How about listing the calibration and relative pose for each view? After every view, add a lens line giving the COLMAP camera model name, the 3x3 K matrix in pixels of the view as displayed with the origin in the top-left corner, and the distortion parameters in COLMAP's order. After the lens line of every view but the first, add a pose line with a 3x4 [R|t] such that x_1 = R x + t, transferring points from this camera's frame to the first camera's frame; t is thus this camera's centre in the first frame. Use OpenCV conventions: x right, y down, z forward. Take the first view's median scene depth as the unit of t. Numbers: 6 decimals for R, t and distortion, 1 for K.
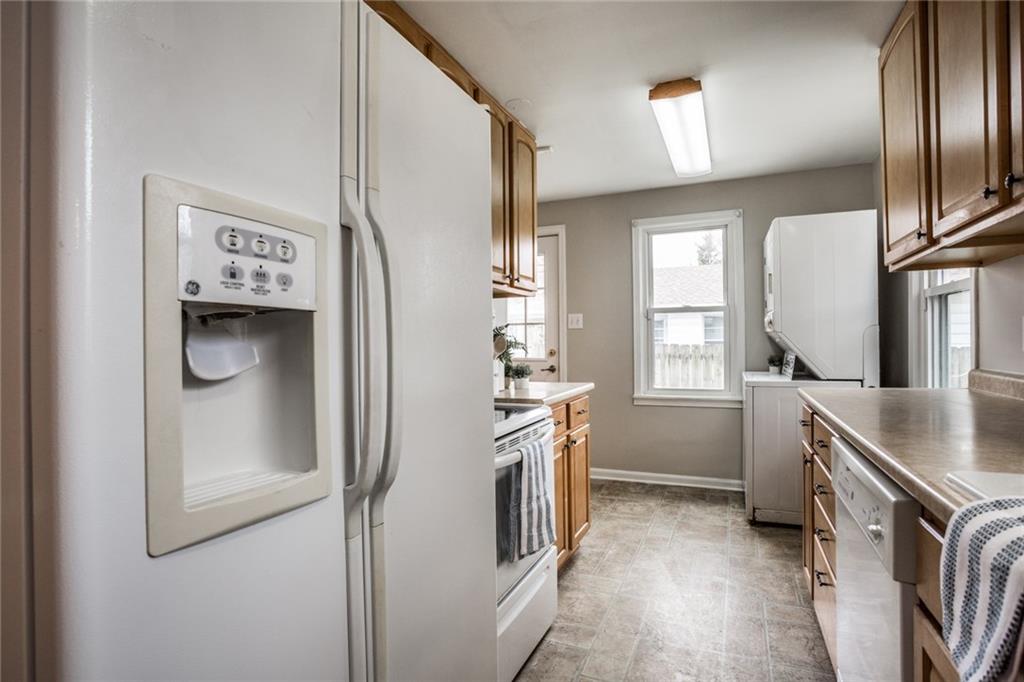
lens RADIAL K [[508.4, 0, 503.9], [0, 508.4, 346.2], [0, 0, 1]] dist [-0.080523, 0.036999]
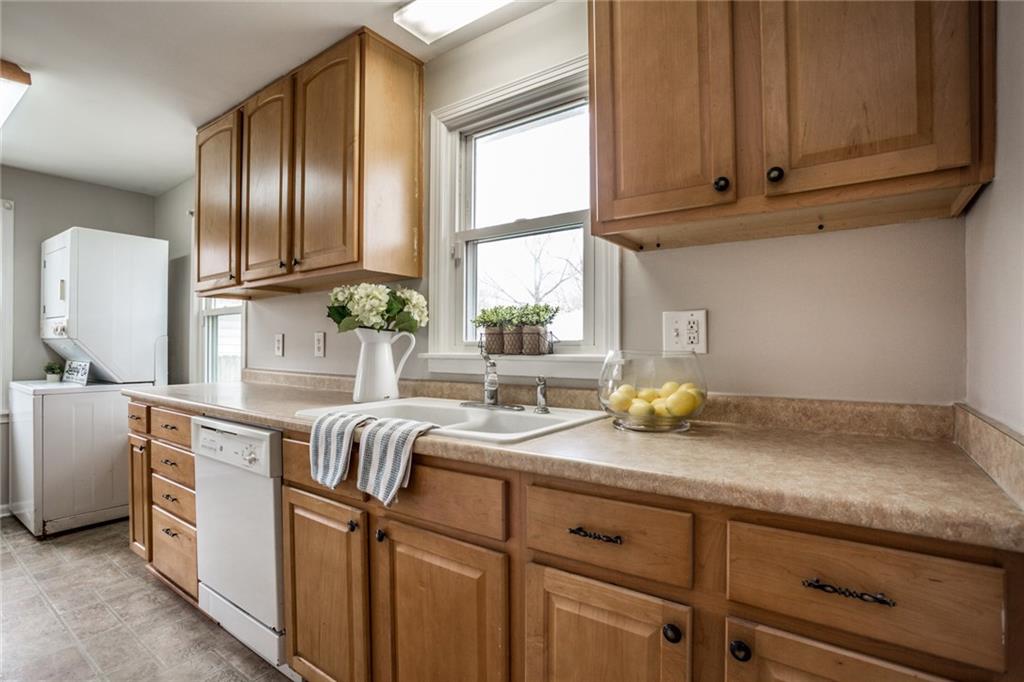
lens RADIAL K [[508.4, 0, 503.9], [0, 508.4, 346.2], [0, 0, 1]] dist [-0.080523, 0.036999]
pose [[0.209813, 0.017381, 0.977587, -0.257095], [0.003479, 0.999822, -0.018523, 0.008455], [-0.977735, 0.007287, 0.209715, -0.074675]]
